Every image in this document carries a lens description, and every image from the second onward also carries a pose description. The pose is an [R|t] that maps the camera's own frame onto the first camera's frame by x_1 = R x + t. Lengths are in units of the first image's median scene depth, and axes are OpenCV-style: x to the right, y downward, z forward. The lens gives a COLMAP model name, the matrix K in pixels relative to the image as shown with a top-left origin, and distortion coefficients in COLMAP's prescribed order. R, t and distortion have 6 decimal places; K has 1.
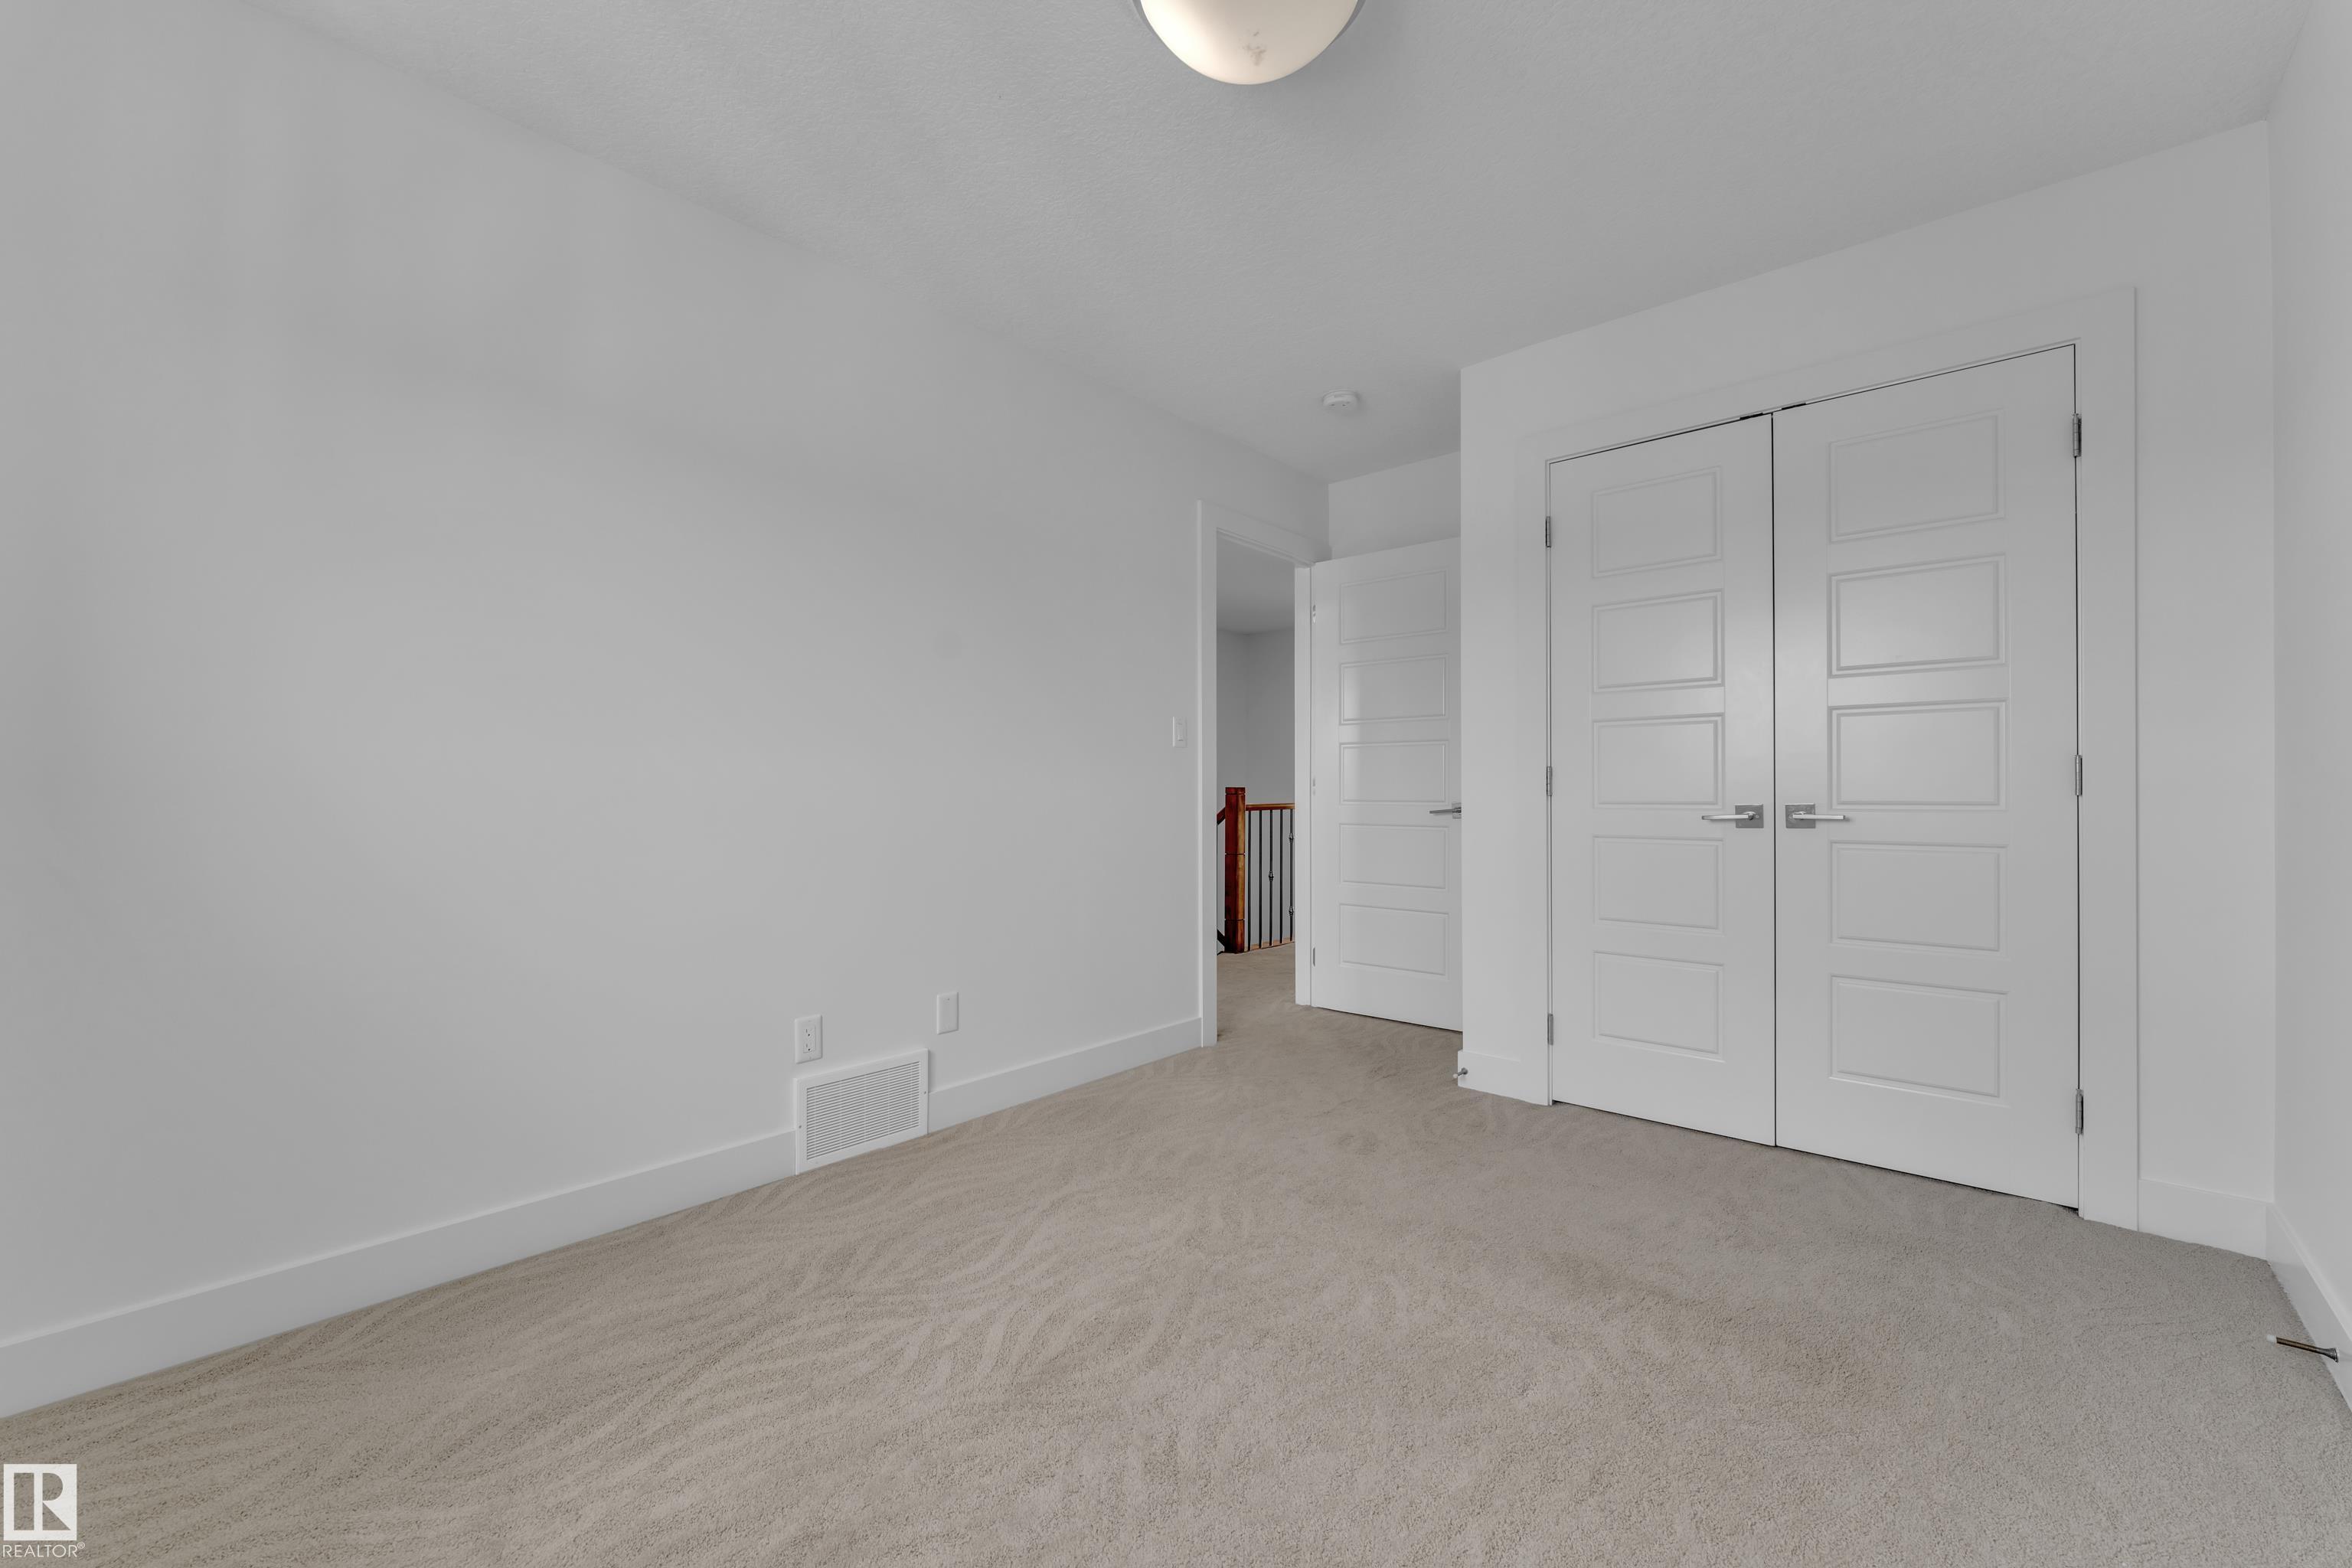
lens RADIAL K [[956.7, 0, 1178.5], [0, 956.7, 788.7], [0, 0, 1]] dist [-0.002666, -0.000511]
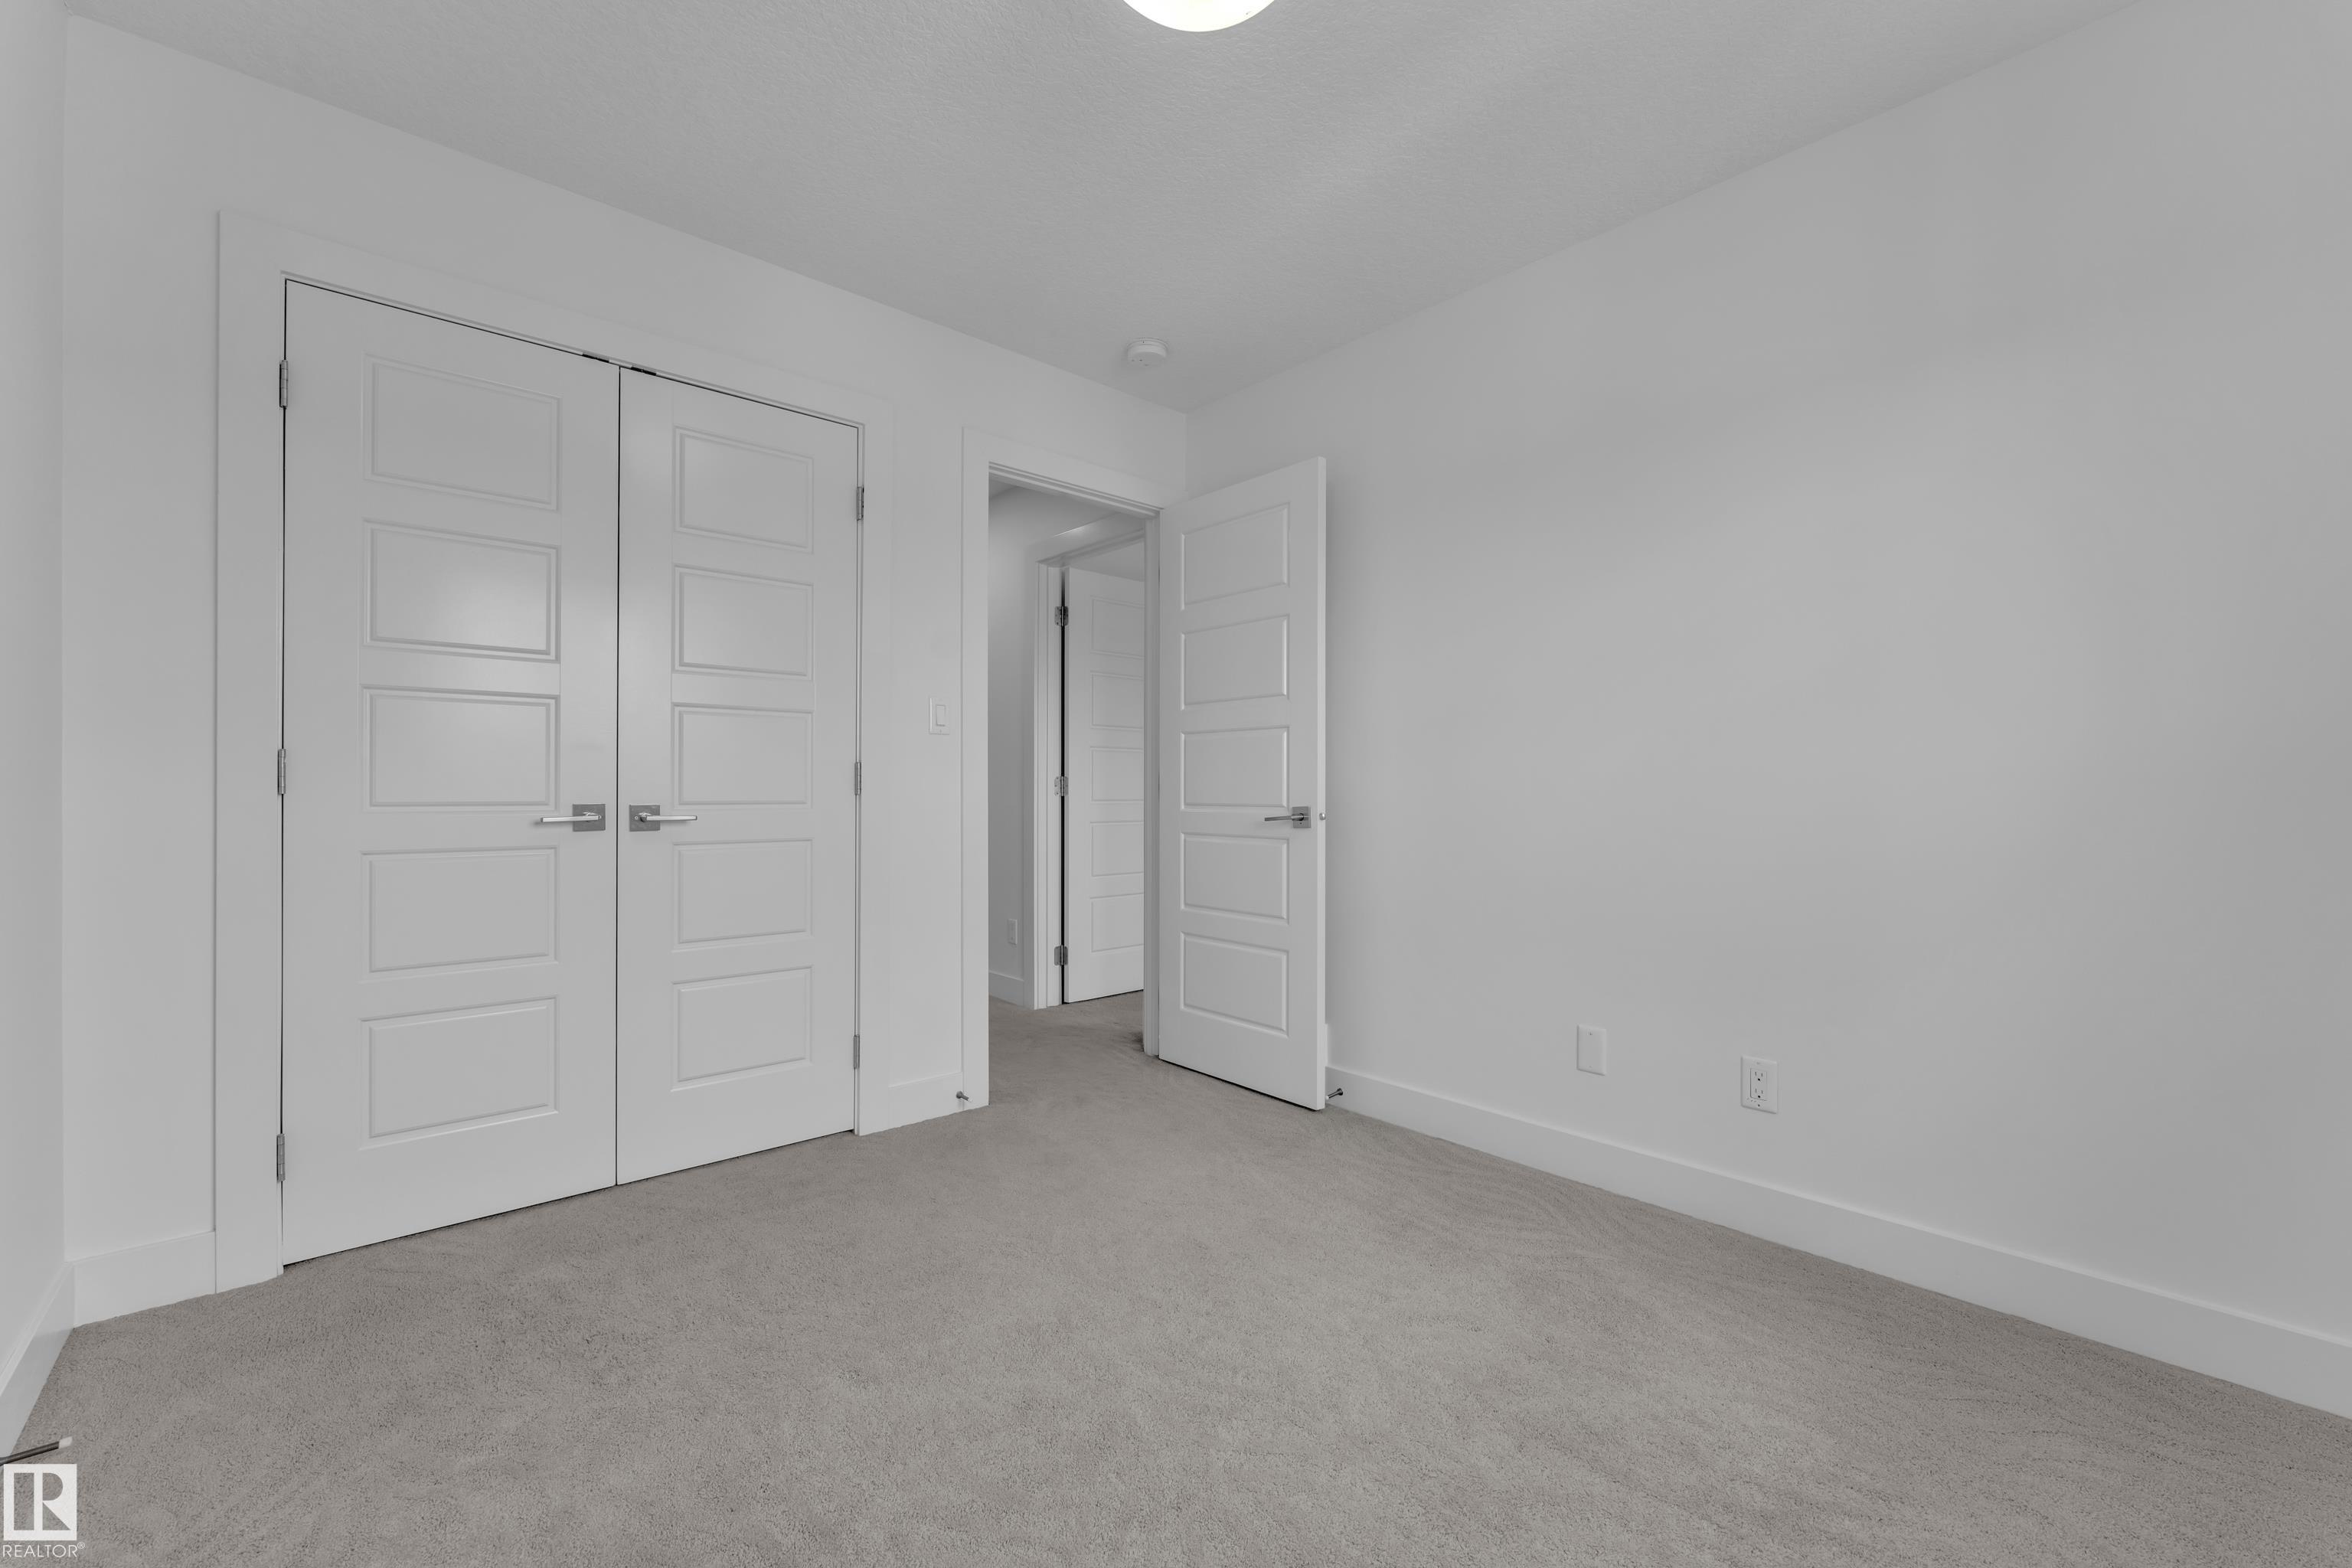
lens RADIAL K [[956.7, 0, 1178.5], [0, 956.7, 788.7], [0, 0, 1]] dist [-0.002666, -0.000511]
pose [[0.115989, 0.011030, 0.993189, -0.206086], [-0.015594, 0.999835, -0.009283, 0.001796], [-0.993128, -0.014411, 0.116142, 0.375198]]
